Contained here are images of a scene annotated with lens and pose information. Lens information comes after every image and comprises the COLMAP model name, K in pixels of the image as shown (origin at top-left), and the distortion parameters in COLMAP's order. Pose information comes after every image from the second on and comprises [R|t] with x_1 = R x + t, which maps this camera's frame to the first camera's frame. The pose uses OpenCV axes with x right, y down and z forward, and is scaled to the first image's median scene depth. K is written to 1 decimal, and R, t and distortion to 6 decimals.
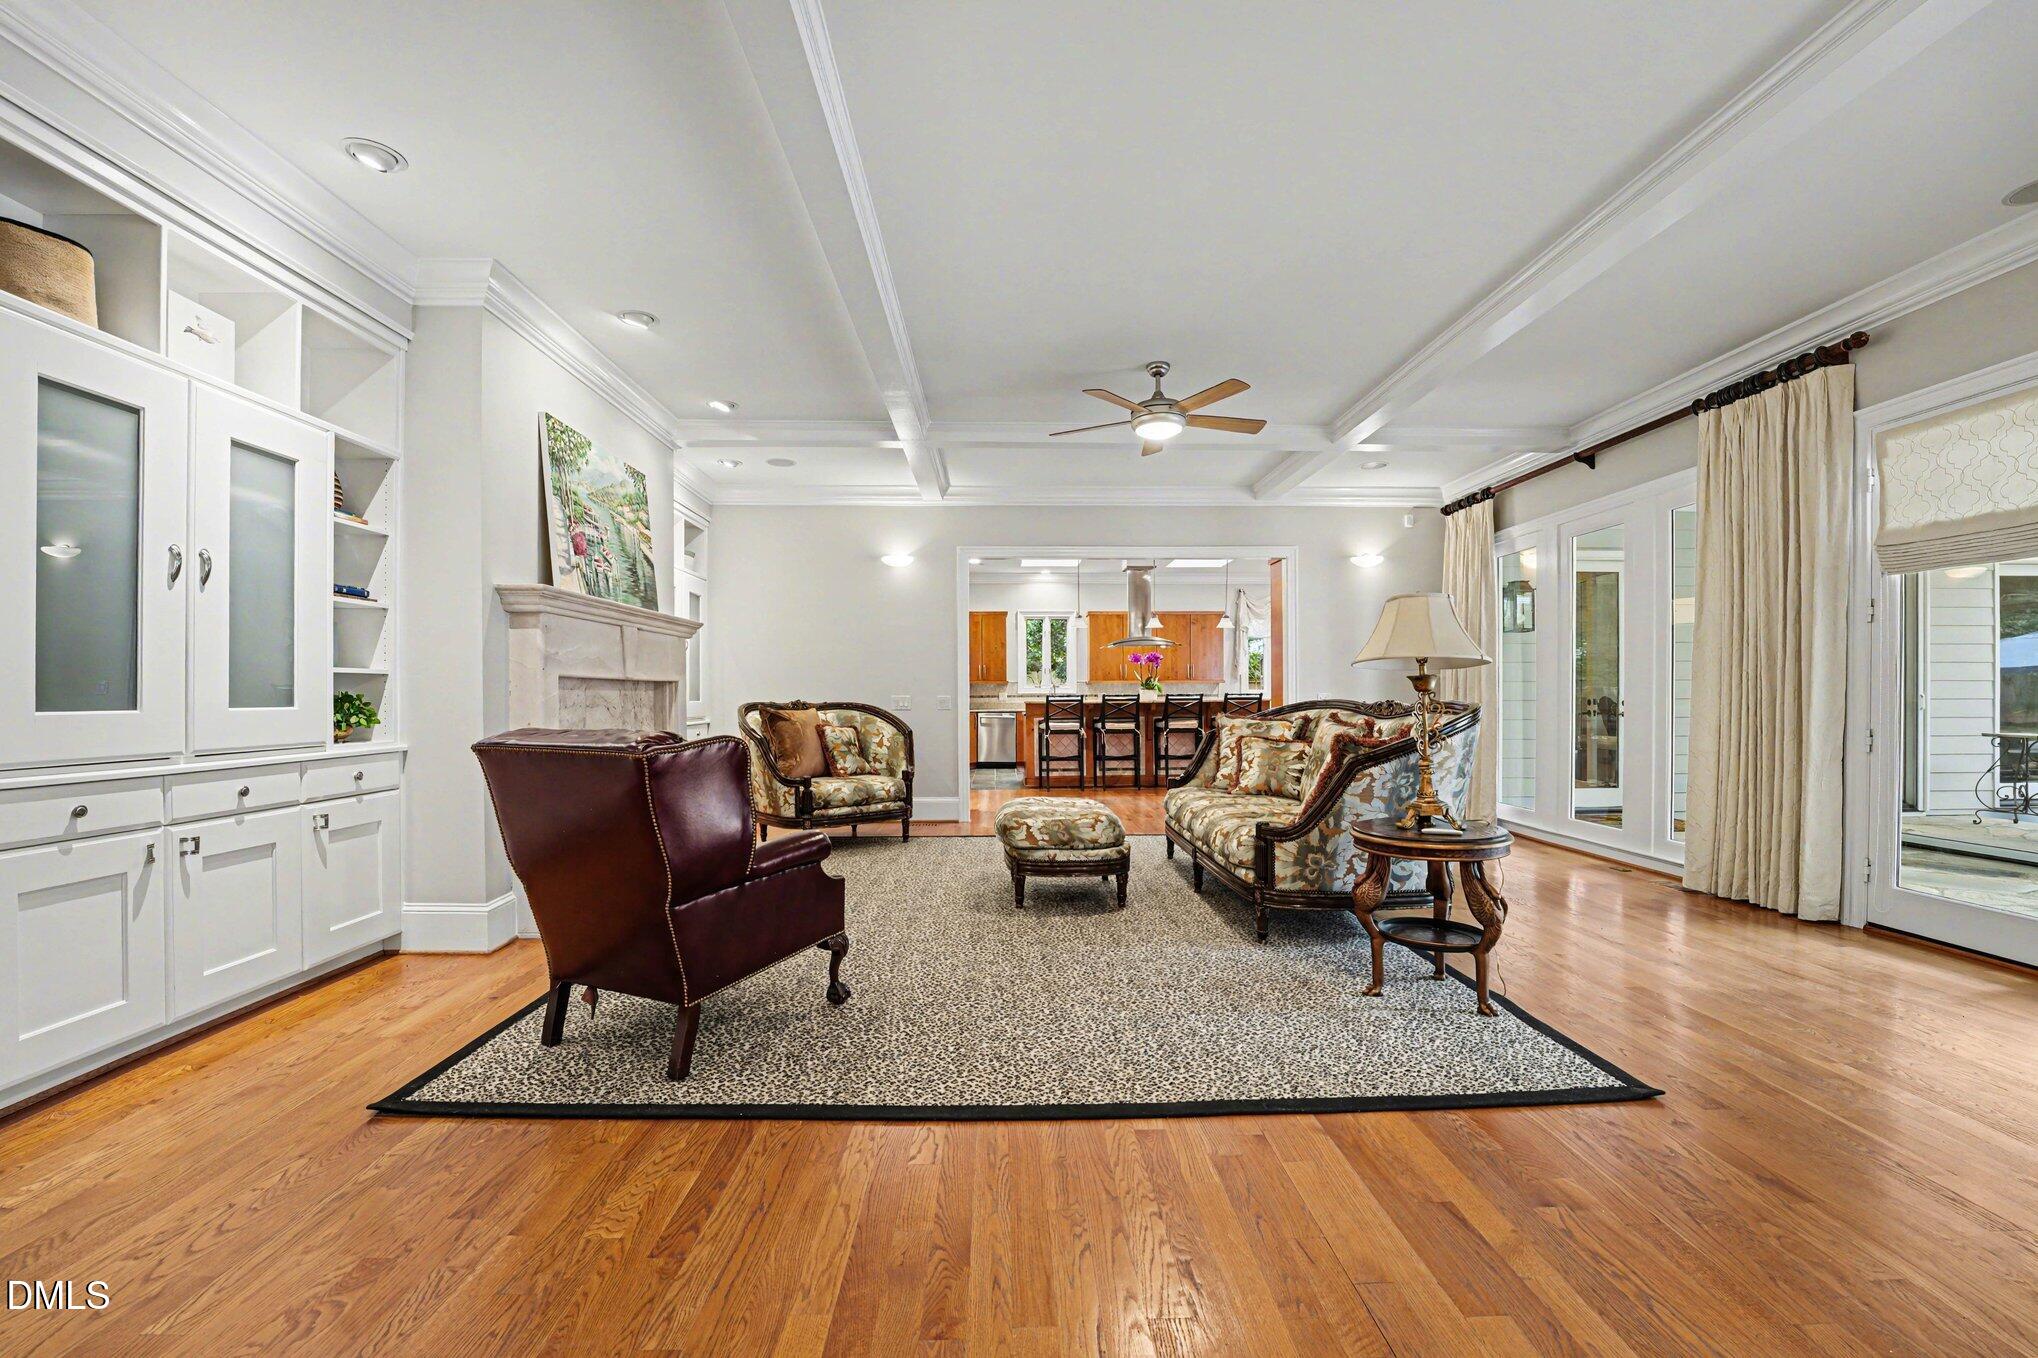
lens RADIAL K [[864.6, 0, 1019.1], [0, 864.6, 692.4], [0, 0, 1]] dist [-0.031416, 0.001256]
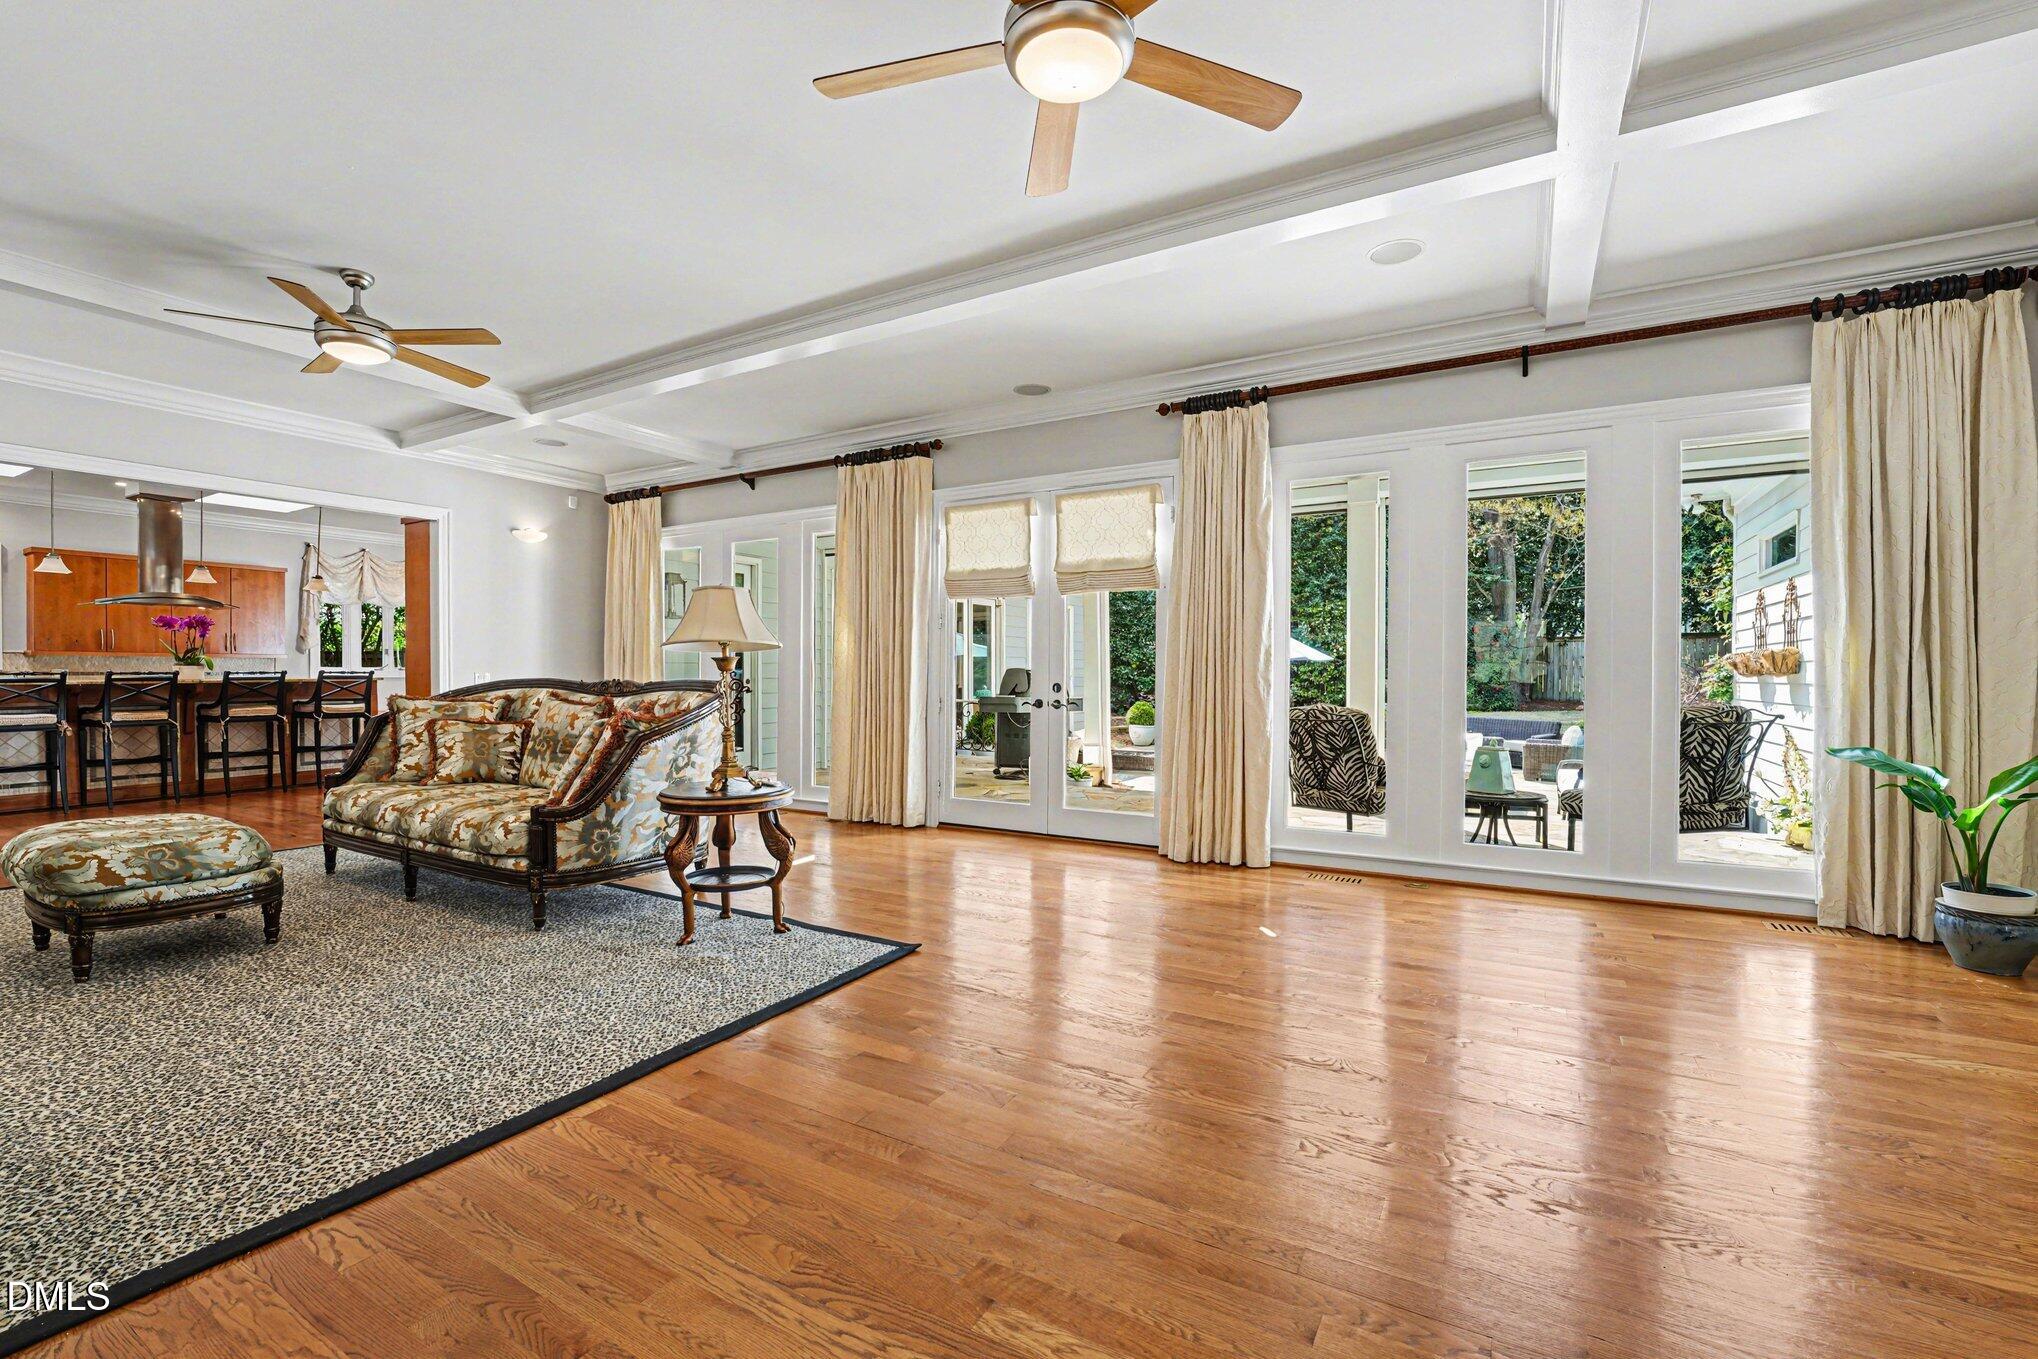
lens RADIAL K [[864.6, 0, 1016.4], [0, 864.6, 675.4], [0, 0, 1]] dist [-0.031416, 0.001256]
pose [[0.521310, 0.003892, 0.853359, -0.224295], [-0.007150, 0.999974, -0.000193, 0.001624], [-0.853338, -0.006001, 0.521324, 0.038607]]
